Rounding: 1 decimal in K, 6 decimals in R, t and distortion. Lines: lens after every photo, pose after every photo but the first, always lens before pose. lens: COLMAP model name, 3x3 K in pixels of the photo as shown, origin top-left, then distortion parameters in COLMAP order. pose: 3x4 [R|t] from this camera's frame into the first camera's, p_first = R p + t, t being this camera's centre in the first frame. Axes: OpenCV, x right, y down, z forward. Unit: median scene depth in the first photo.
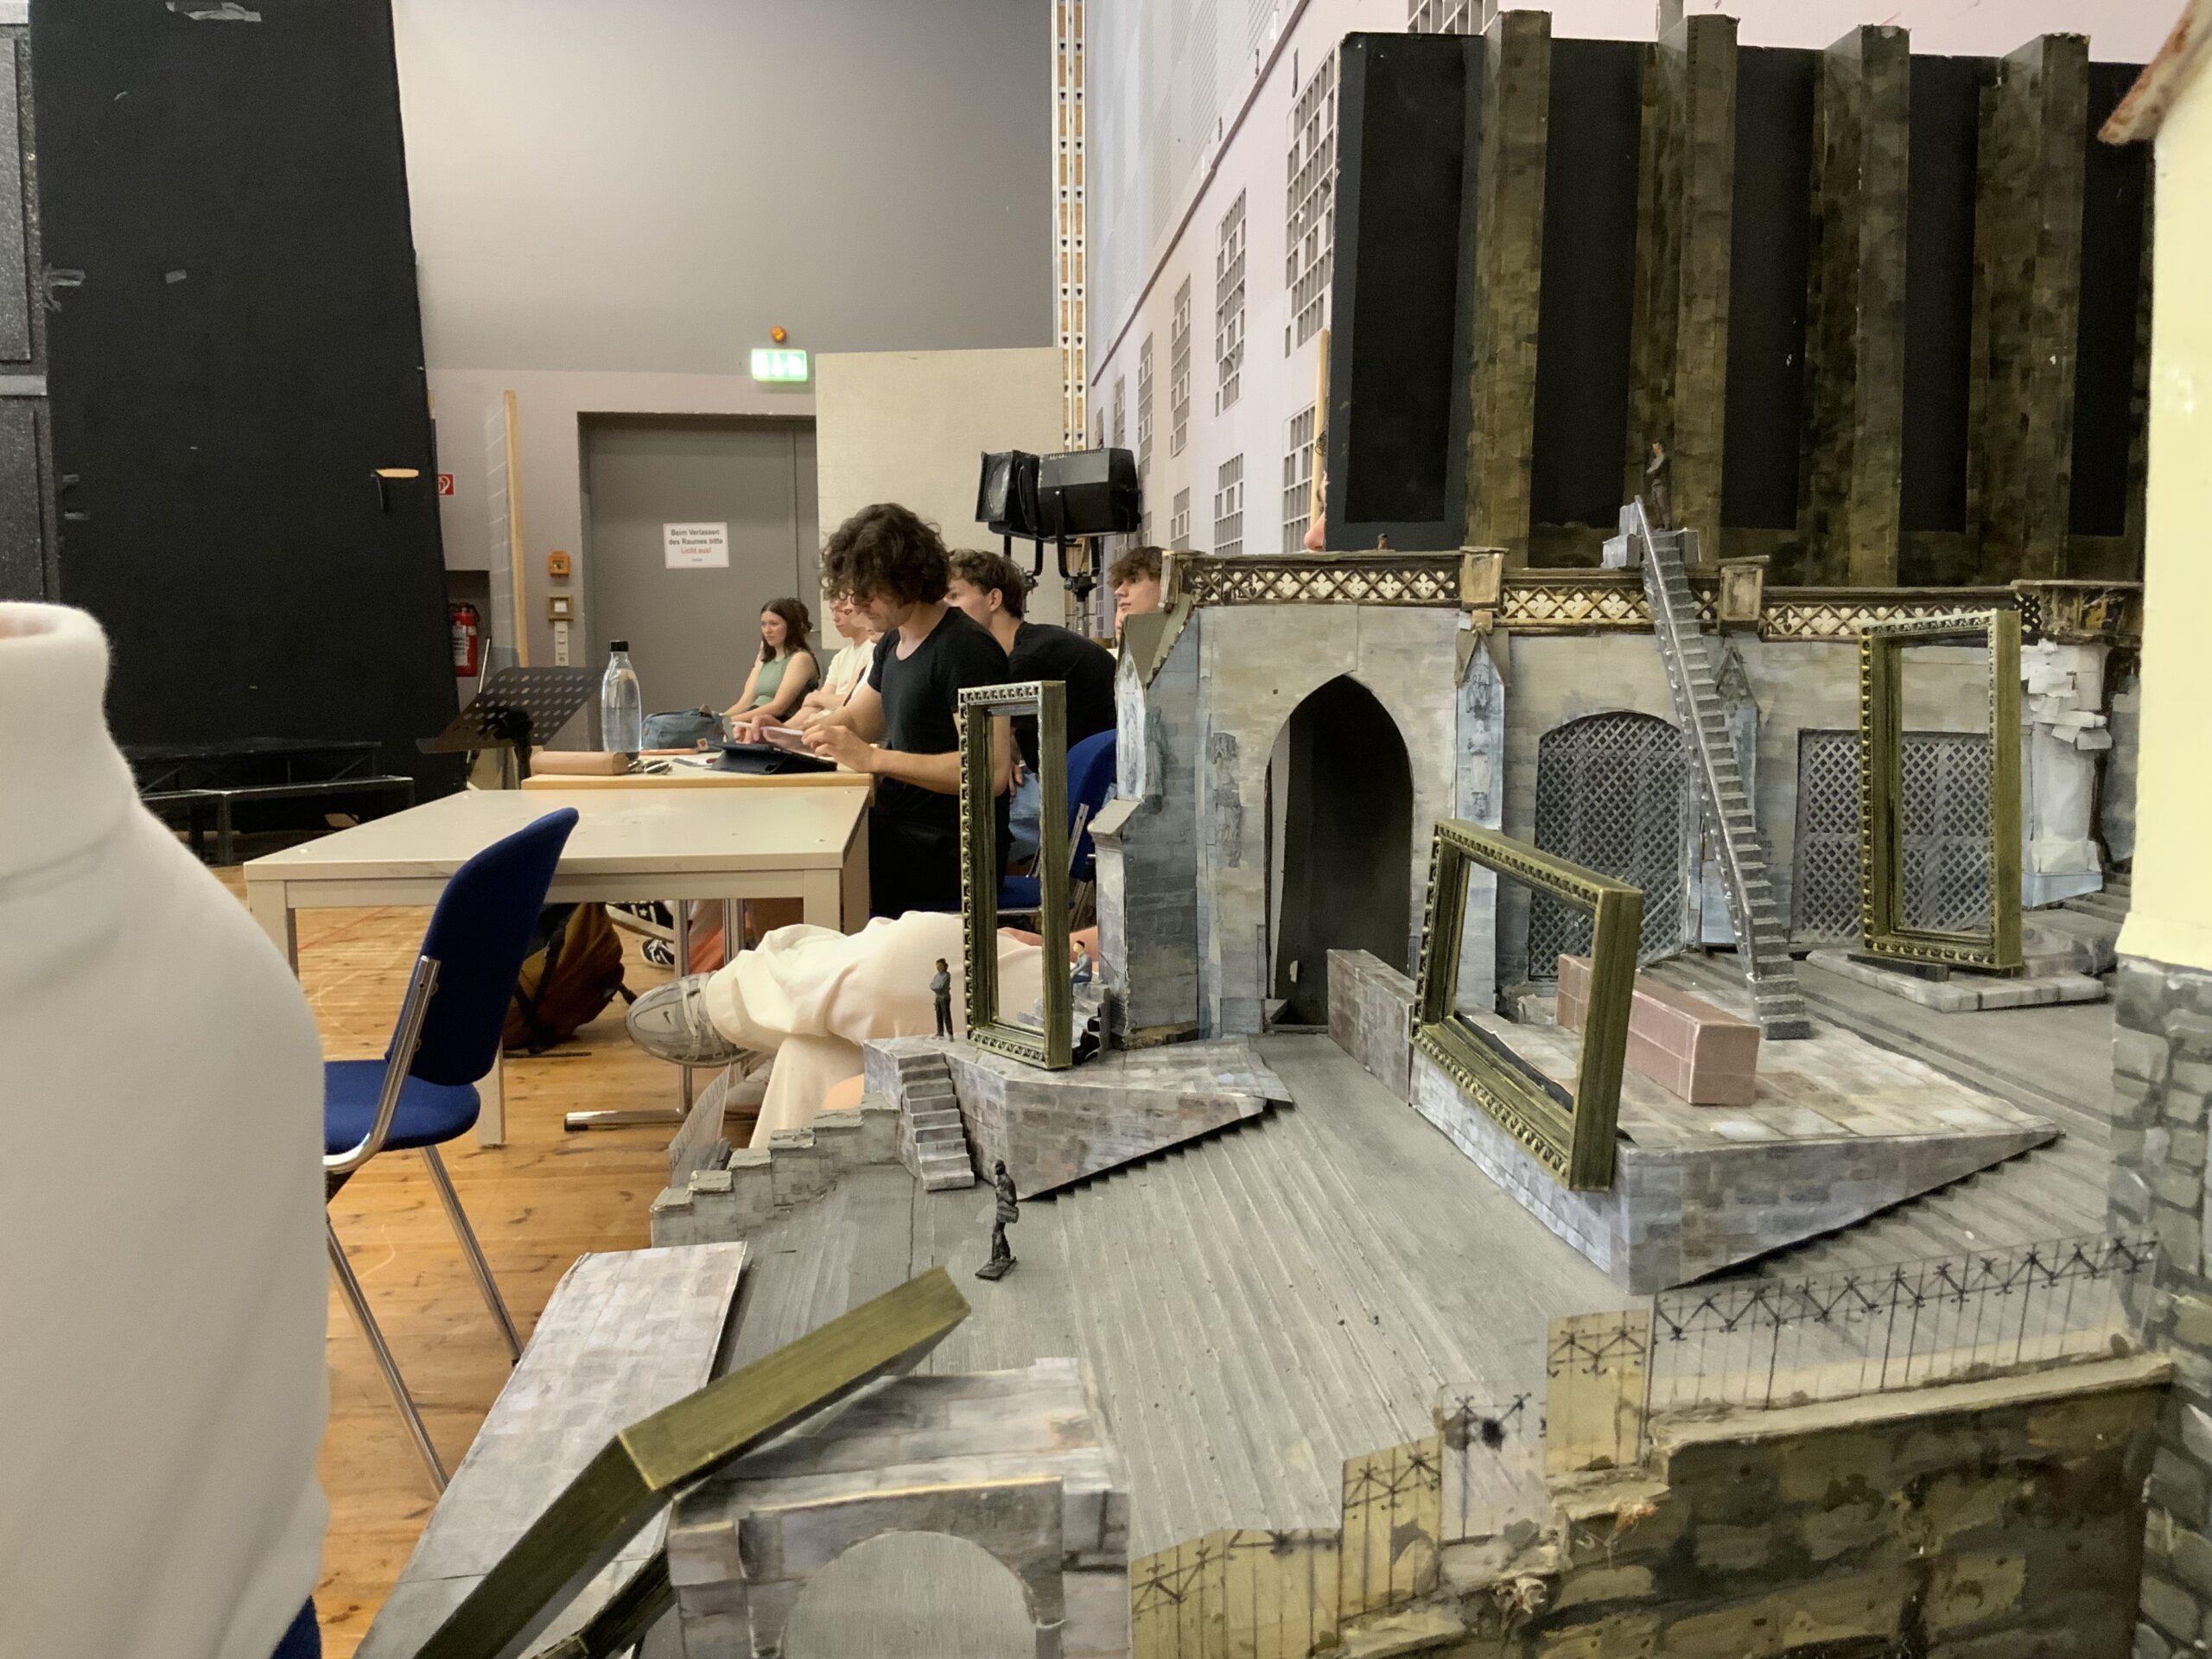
lens RADIAL K [[1875.2, 0, 1109.6], [0, 1875.2, 836.8], [0, 0, 1]] dist [-0.003823, -0.044456]
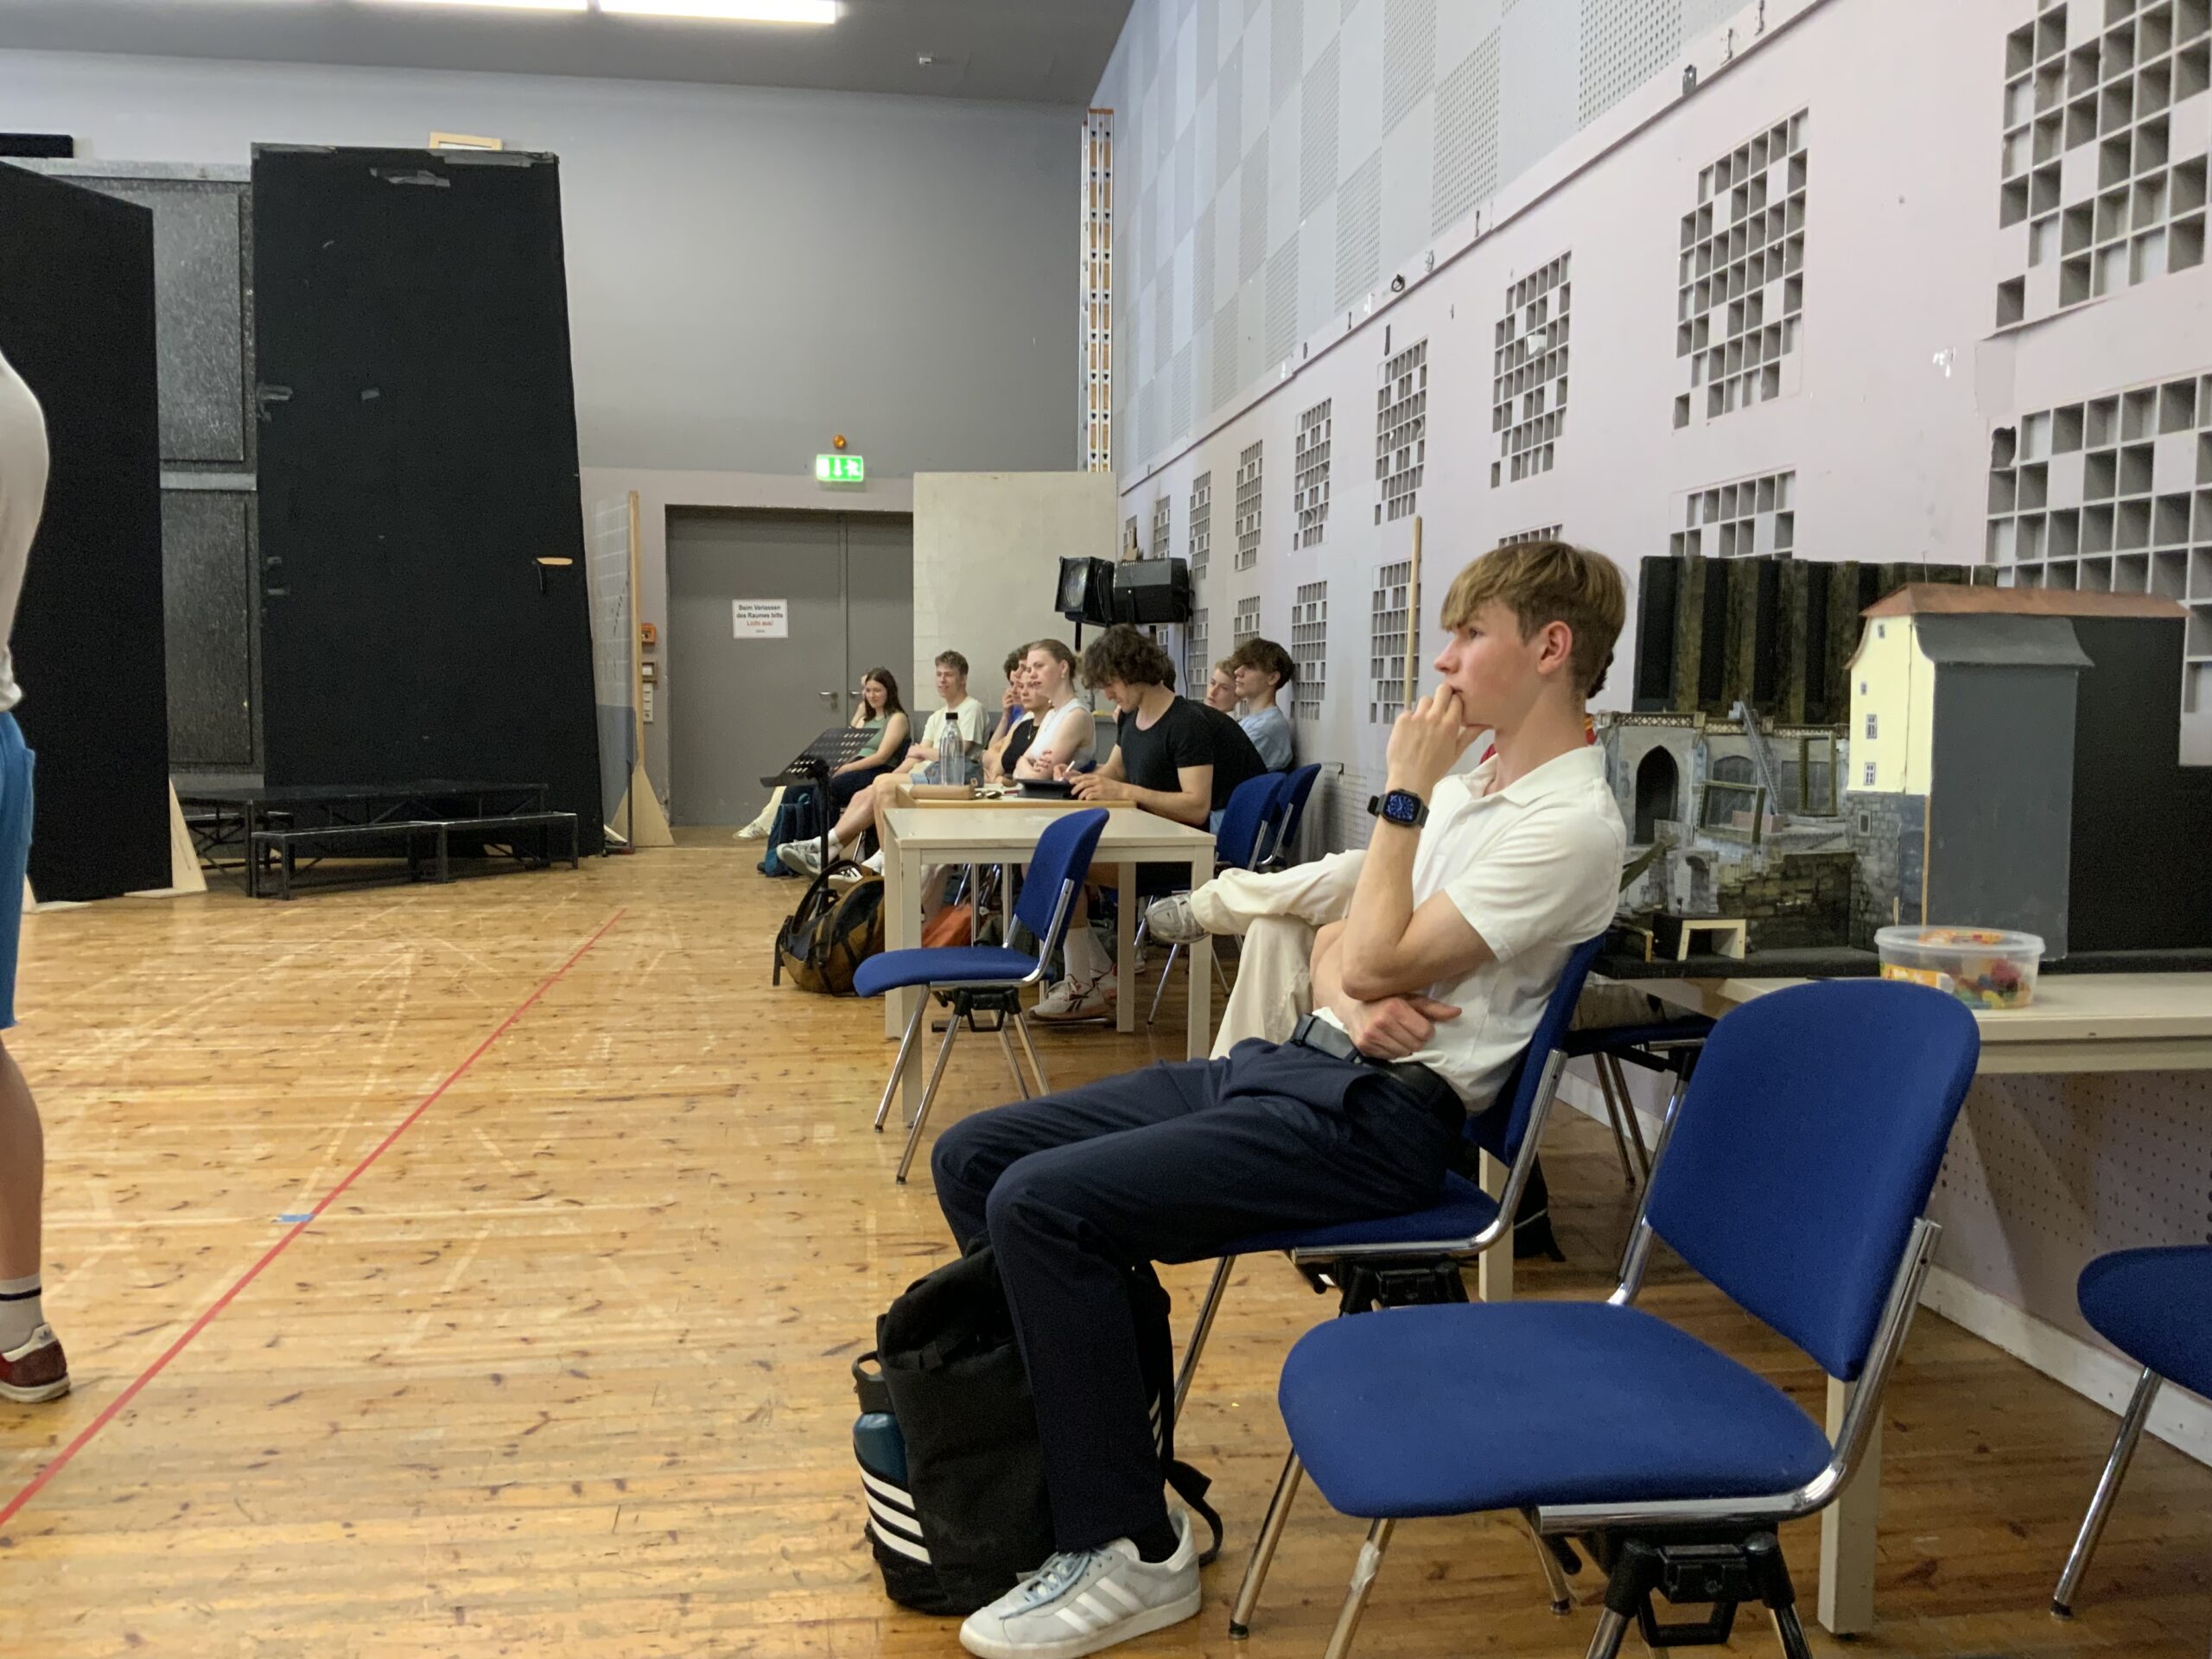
lens RADIAL K [[1875.2, 0, 1102.7], [0, 1875.2, 823.8], [0, 0, 1]] dist [-0.003823, -0.044456]
pose [[0.998275, 0.007346, 0.058254, -0.114151], [-0.005184, 0.999295, -0.037179, 0.020312], [-0.058486, 0.036813, 0.997609, -0.251851]]
